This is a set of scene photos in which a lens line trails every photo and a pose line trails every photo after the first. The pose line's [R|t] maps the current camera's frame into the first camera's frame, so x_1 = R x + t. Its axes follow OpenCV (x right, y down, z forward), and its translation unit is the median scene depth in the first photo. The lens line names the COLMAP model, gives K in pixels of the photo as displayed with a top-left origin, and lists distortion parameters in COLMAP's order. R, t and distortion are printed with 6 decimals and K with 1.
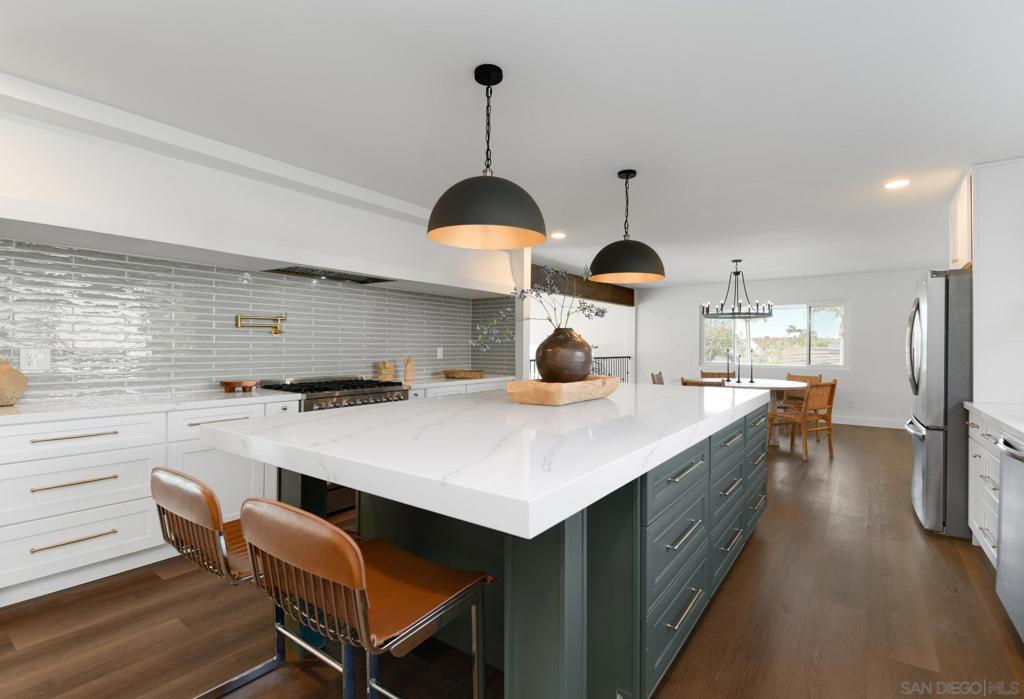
lens RADIAL K [[444.8, 0, 512.0], [0, 444.8, 349.5], [0, 0, 1]] dist [0.009427, -0.000019]
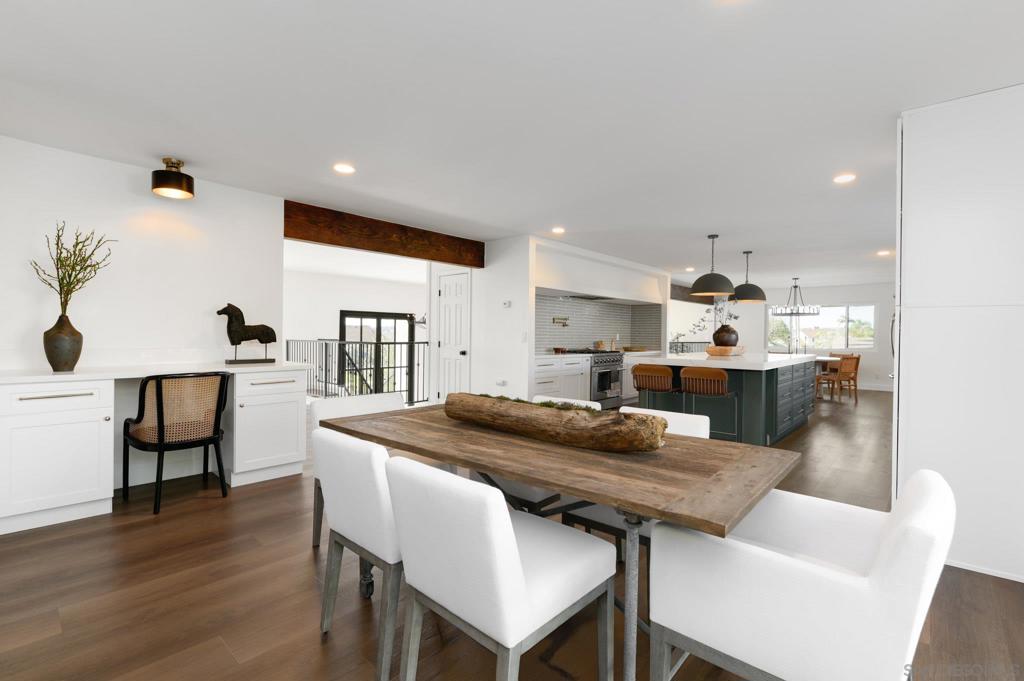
lens RADIAL K [[460.1, 0, 512.0], [0, 460.1, 340.5], [0, 0, 1]] dist [0.024447, -0.015648]
pose [[0.998054, 0.006025, -0.062059, -0.475449], [-0.005816, 0.999977, 0.003551, 0.018429], [0.062078, -0.003184, 0.998066, -0.839591]]
